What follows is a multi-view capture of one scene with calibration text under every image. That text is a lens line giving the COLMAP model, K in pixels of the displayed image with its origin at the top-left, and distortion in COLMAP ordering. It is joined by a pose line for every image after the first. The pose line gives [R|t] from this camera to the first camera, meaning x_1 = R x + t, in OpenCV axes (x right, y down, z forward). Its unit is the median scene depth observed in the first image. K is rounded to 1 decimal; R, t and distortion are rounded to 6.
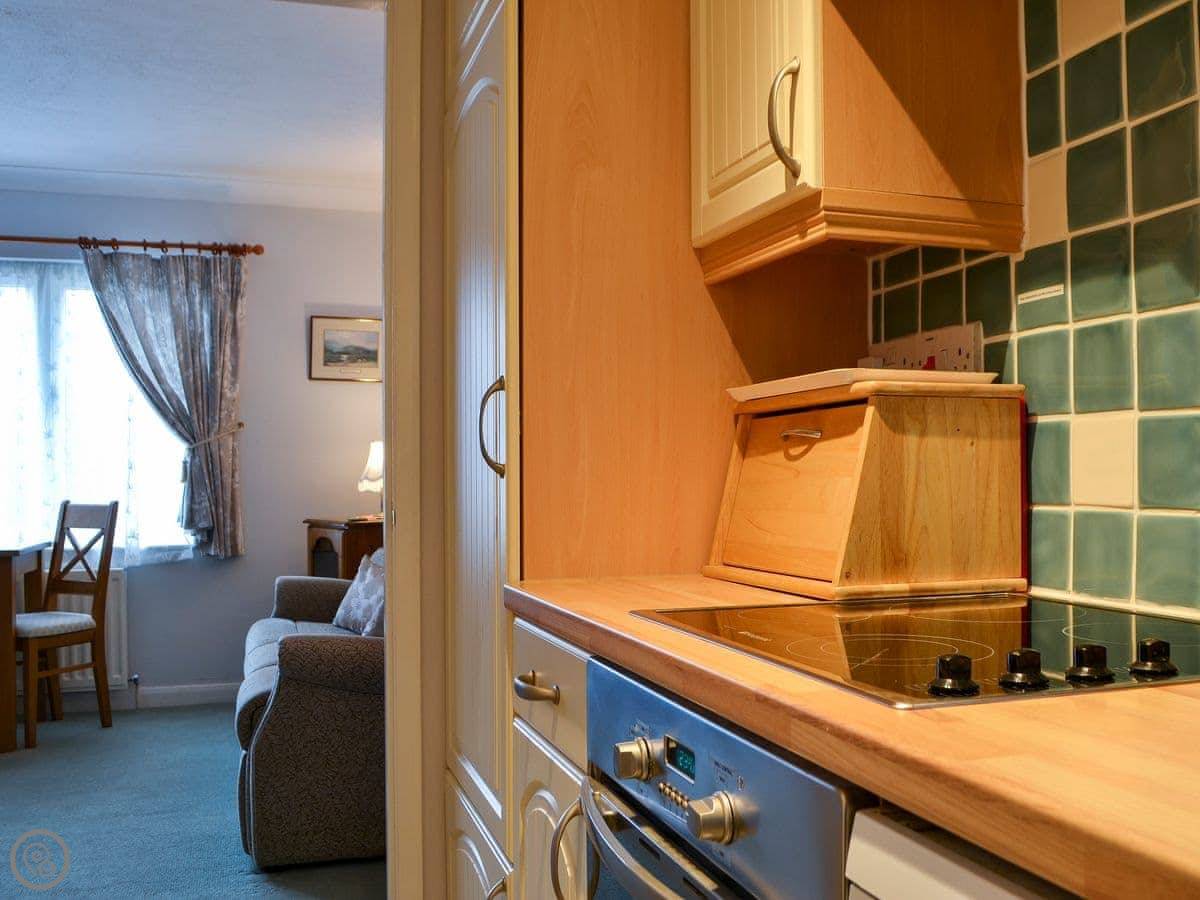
lens RADIAL K [[1186.2, 0, 600.0], [0, 1186.2, 450.0], [0, 0, 1]] dist [-0.087872, 0.026217]
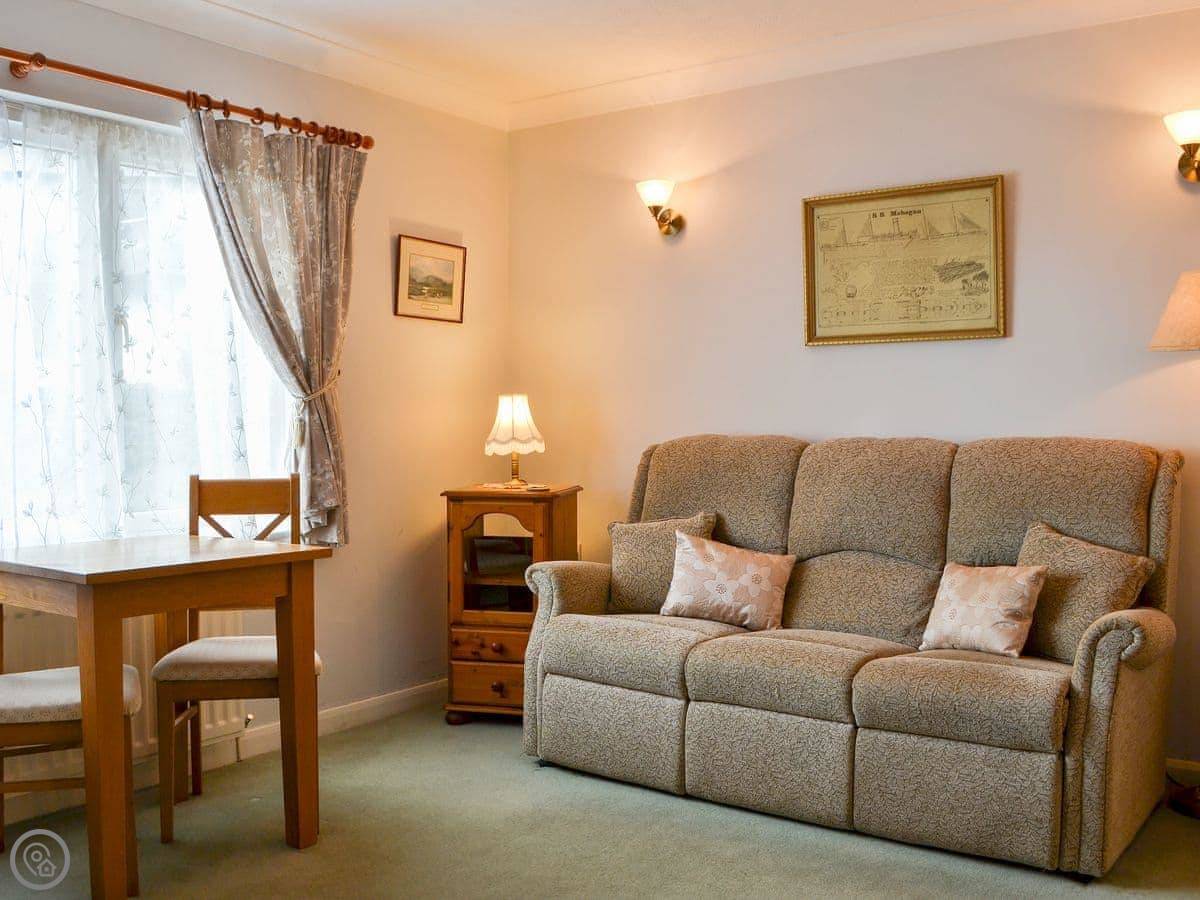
lens RADIAL K [[1186.2, 0, 600.0], [0, 1186.2, 450.0], [0, 0, 1]] dist [-0.087872, 0.026217]
pose [[0.825154, -0.011585, 0.564789, -0.616262], [-0.009808, 0.999345, 0.034829, 0.001806], [-0.564823, -0.034279, 0.824500, 0.281716]]
